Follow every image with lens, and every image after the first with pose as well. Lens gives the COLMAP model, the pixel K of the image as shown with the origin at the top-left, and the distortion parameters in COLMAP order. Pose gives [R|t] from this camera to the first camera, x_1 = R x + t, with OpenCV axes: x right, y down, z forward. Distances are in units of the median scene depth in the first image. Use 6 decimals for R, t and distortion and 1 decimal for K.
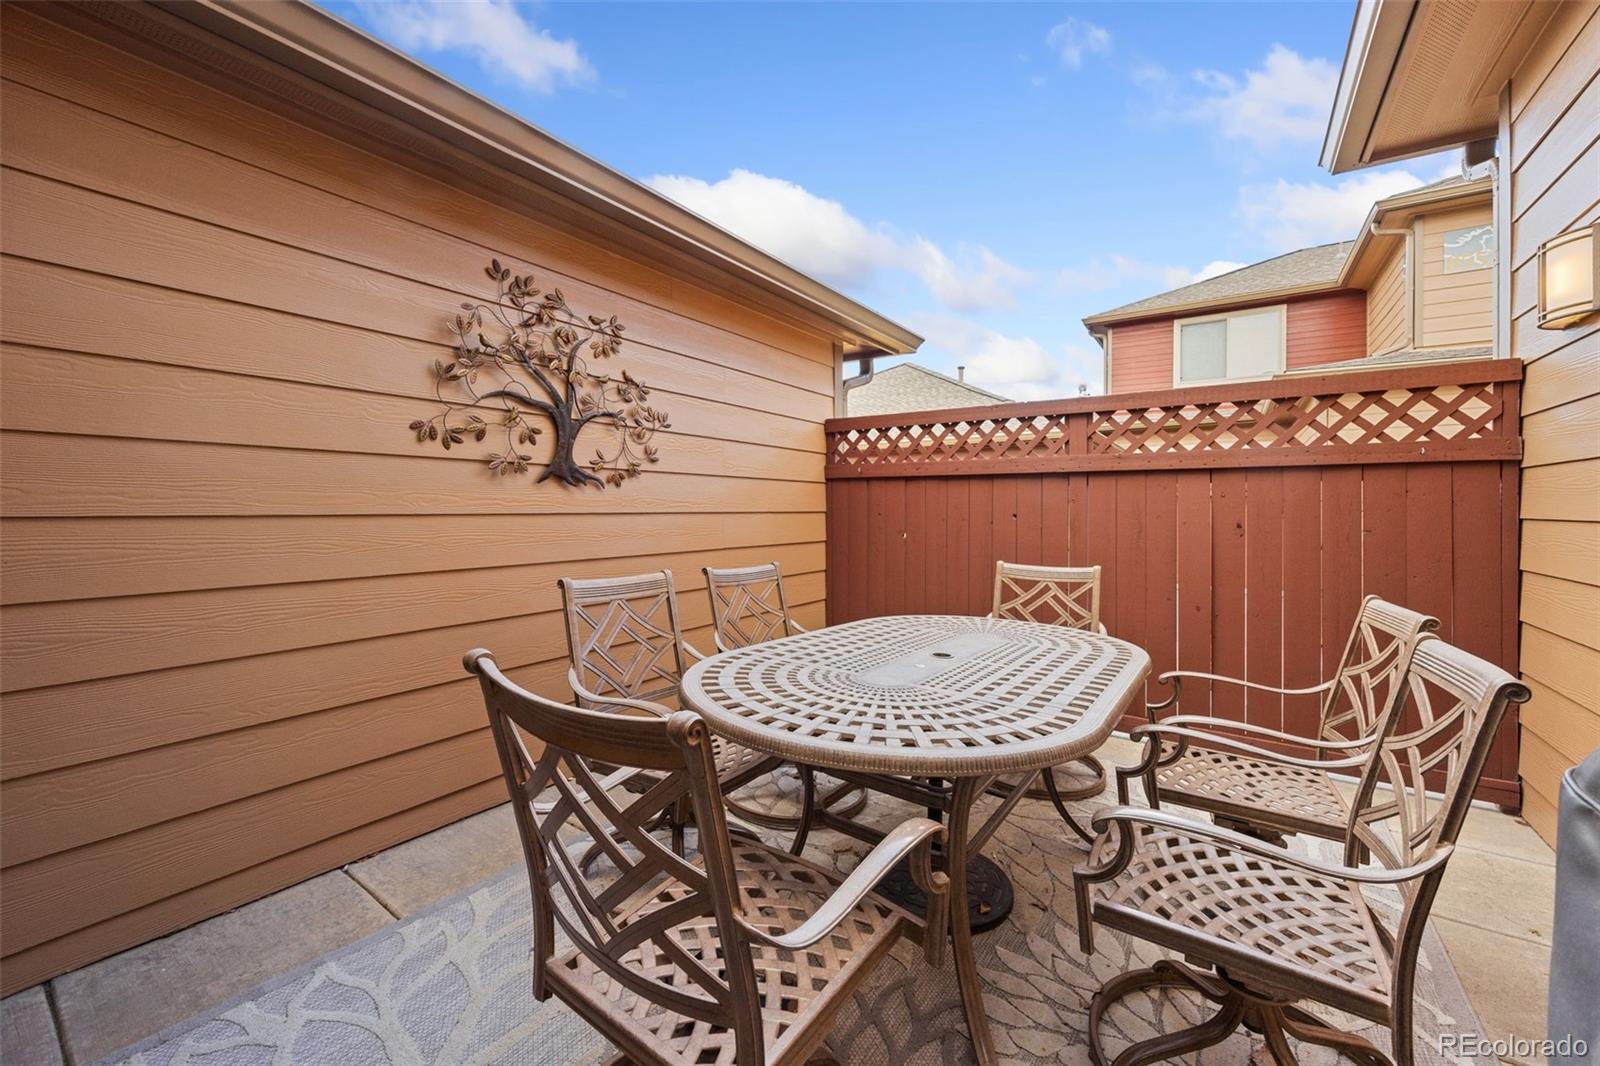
lens RADIAL K [[619.2, 0, 781.2], [0, 619.2, 509.1], [0, 0, 1]] dist [-0.002167, 0.000132]
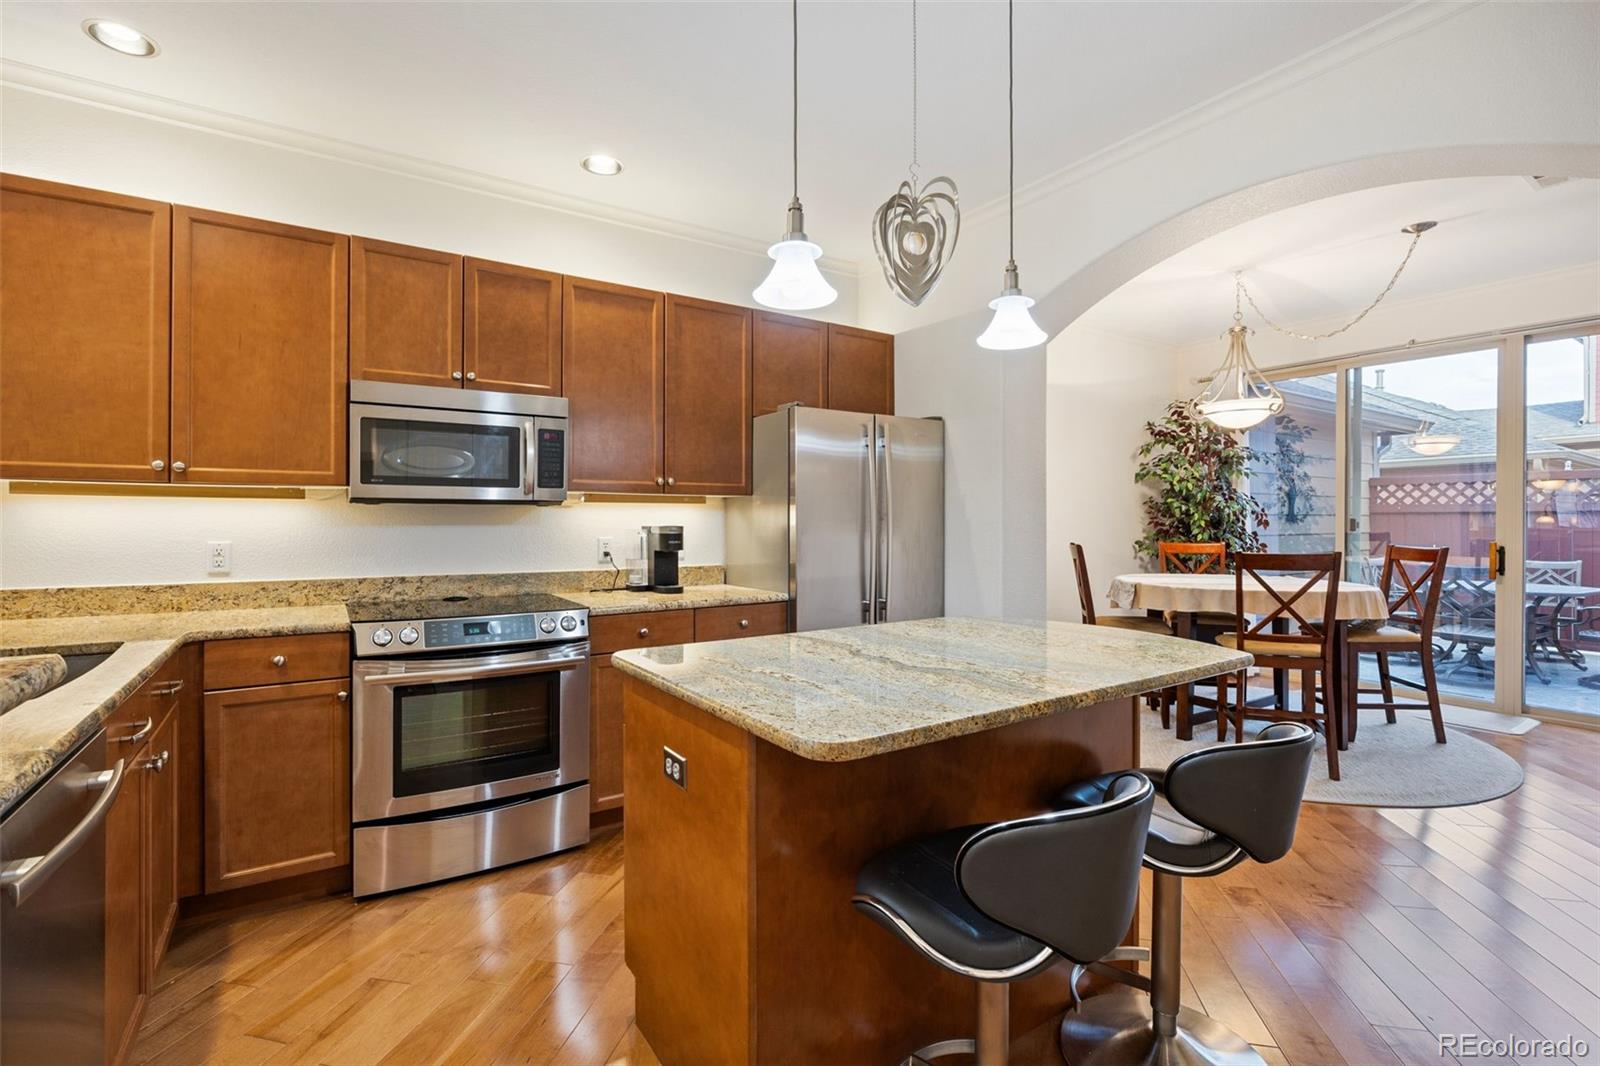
lens RADIAL K [[743.1, 0, 770.4], [0, 743.1, 526.2], [0, 0, 1]] dist [-0.007563, -0.000827]
pose [[0.936628, -0.003516, -0.350308, -1.171980], [0.004525, 0.999988, 0.002063, -0.038137], [0.350297, -0.003517, 0.936632, -2.272210]]
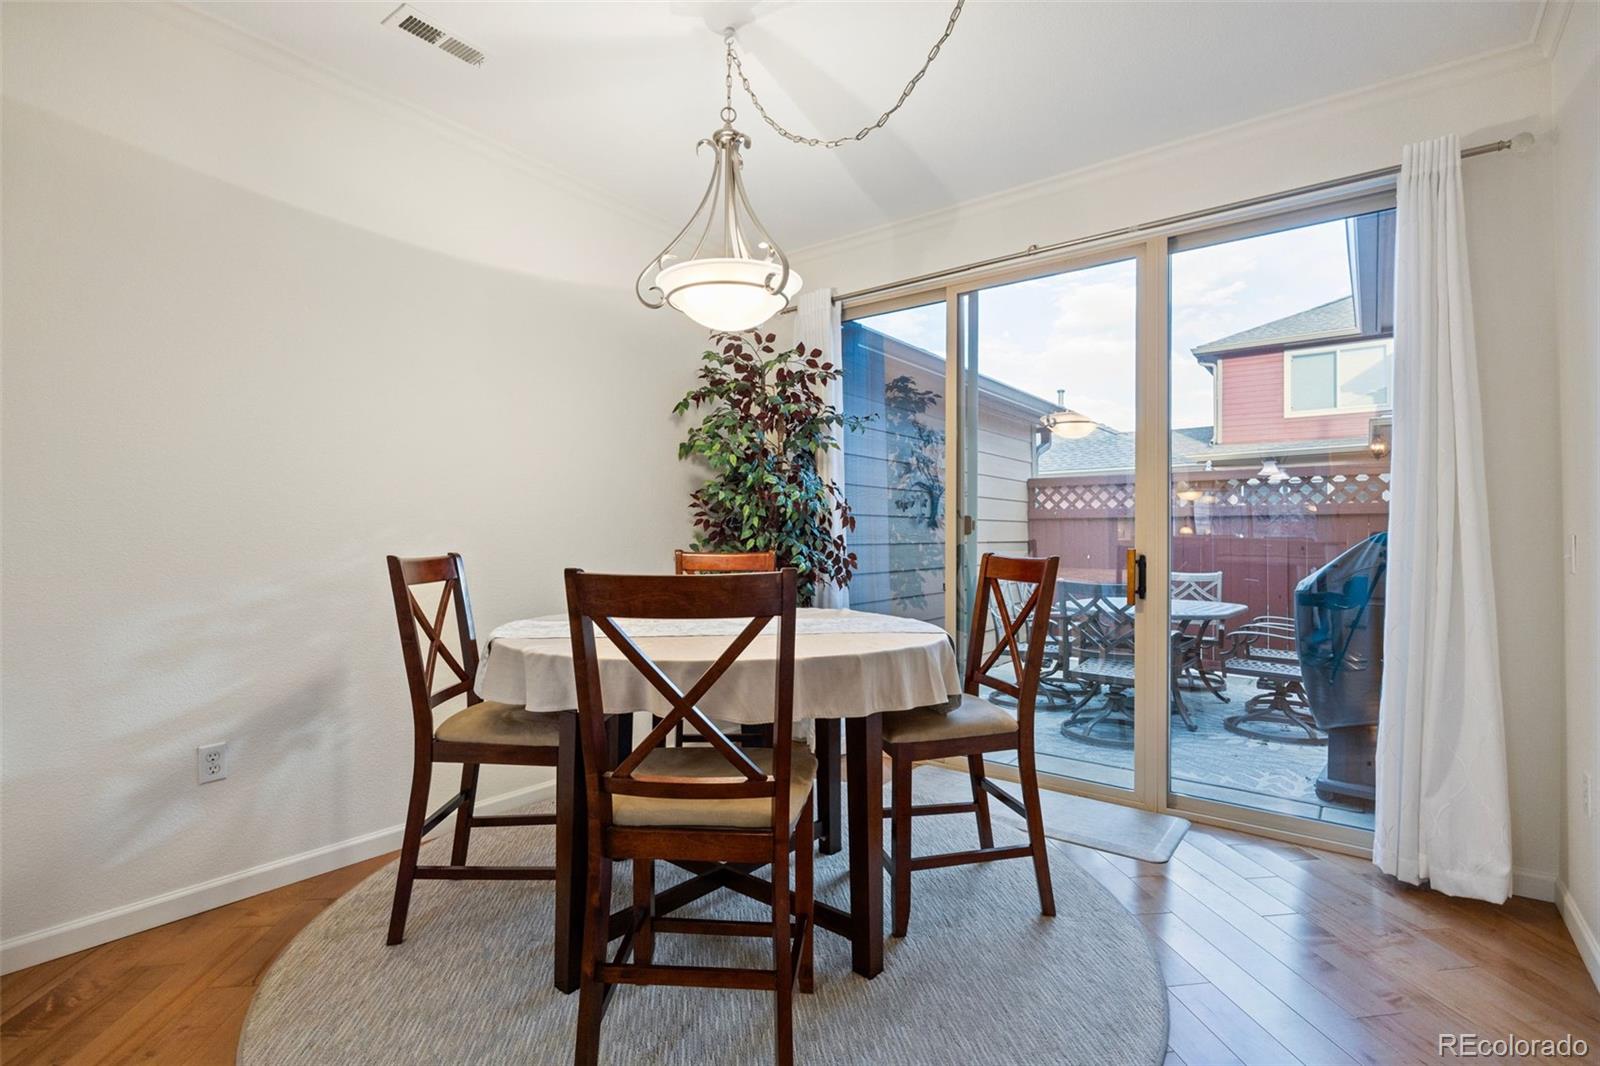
lens RADIAL K [[743.1, 0, 791.2], [0, 743.1, 539.4], [0, 0, 1]] dist [-0.007563, -0.000827]
pose [[0.999424, -0.004072, -0.033696, -0.672560], [0.004082, 0.999992, 0.000210, -0.005924], [0.033695, -0.000347, 0.999432, -1.213612]]
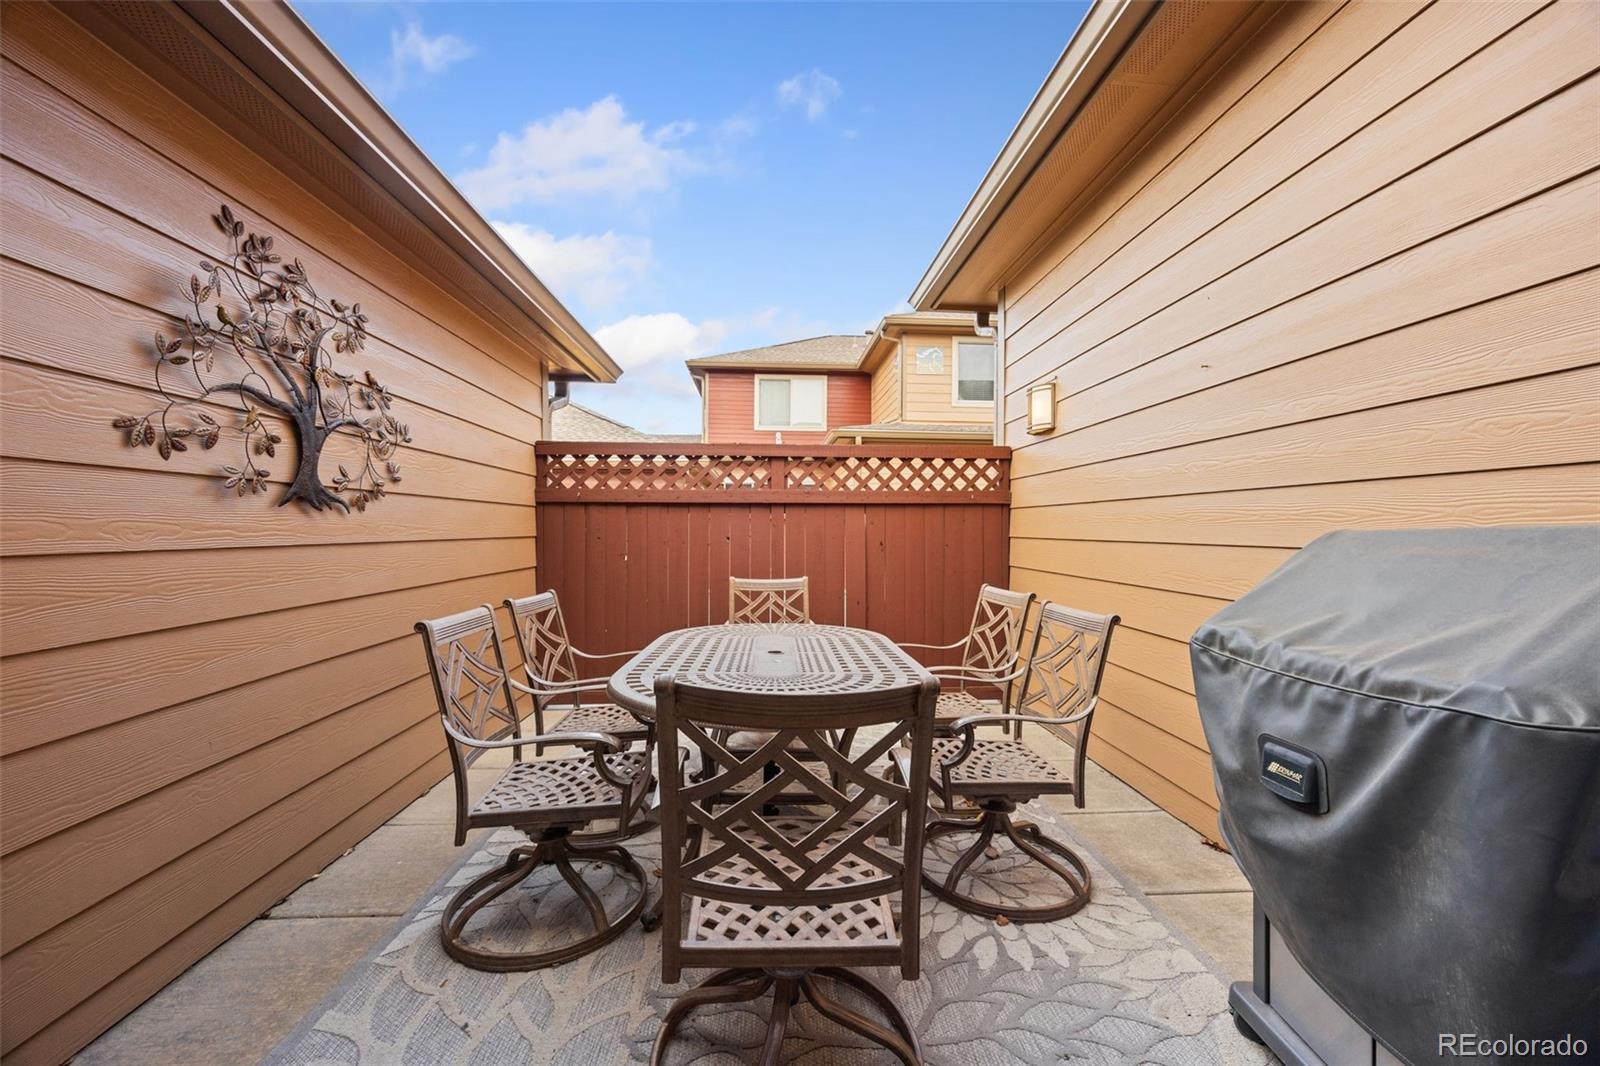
lens RADIAL K [[619.2, 0, 791.8], [0, 619.2, 531.0], [0, 0, 1]] dist [-0.002167, 0.000132]
pose [[0.784211, -0.006741, 0.620457, -0.335887], [0.005015, 0.999977, 0.004525, -0.010764], [-0.620474, -0.000437, 0.784227, -0.004455]]
